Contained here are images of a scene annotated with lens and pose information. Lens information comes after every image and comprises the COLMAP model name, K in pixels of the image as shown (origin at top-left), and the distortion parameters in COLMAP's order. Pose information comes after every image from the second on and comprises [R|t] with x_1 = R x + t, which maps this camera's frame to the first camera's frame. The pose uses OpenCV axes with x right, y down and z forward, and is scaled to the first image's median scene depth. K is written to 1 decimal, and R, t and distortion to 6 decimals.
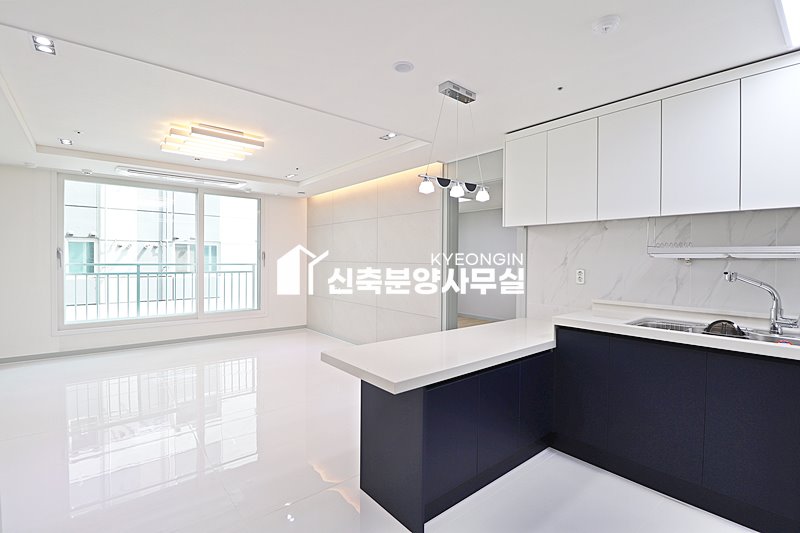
lens RADIAL K [[371.1, 0, 400.4], [0, 371.1, 263.9], [0, 0, 1]] dist [0.002689, -0.015469]
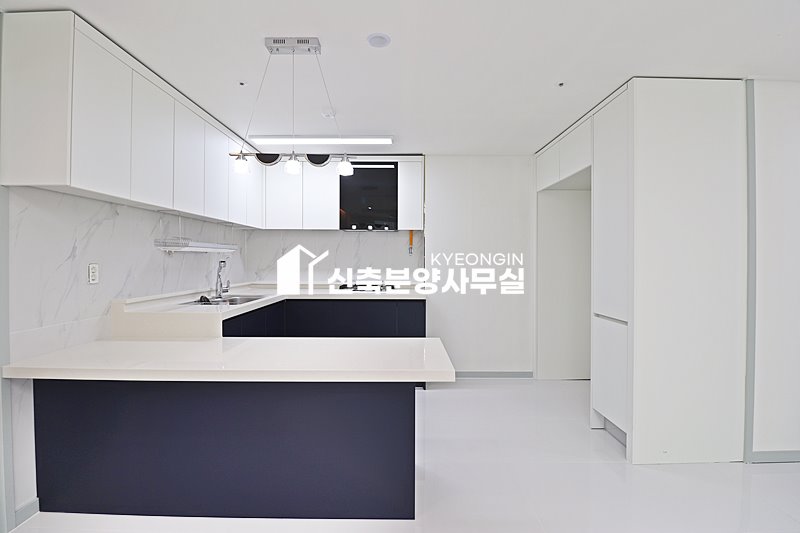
lens RADIAL K [[371.1, 0, 400.4], [0, 371.1, 263.9], [0, 0, 1]] dist [0.002689, -0.015469]
pose [[-0.767115, -0.013596, 0.641366, -0.407304], [0.002595, 0.999701, 0.024296, -0.000752], [-0.641505, 0.020303, -0.766850, 1.088535]]
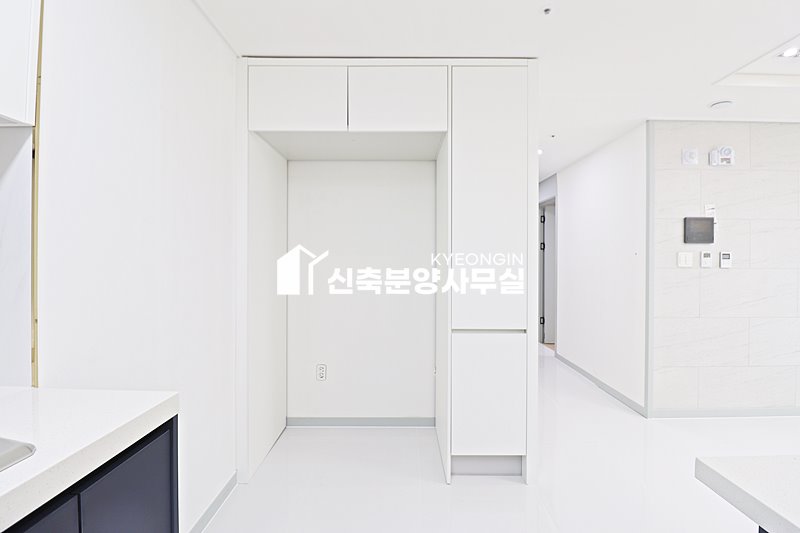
lens RADIAL K [[376.5, 0, 399.5], [0, 376.5, 261.5], [0, 0, 1]] dist [-0.016081, -0.000577]
pose [[-0.640621, -0.007402, -0.767822, 0.355534], [-0.020007, 0.999775, 0.007054, 0.014252], [0.767597, 0.019880, -0.640625, 0.495219]]
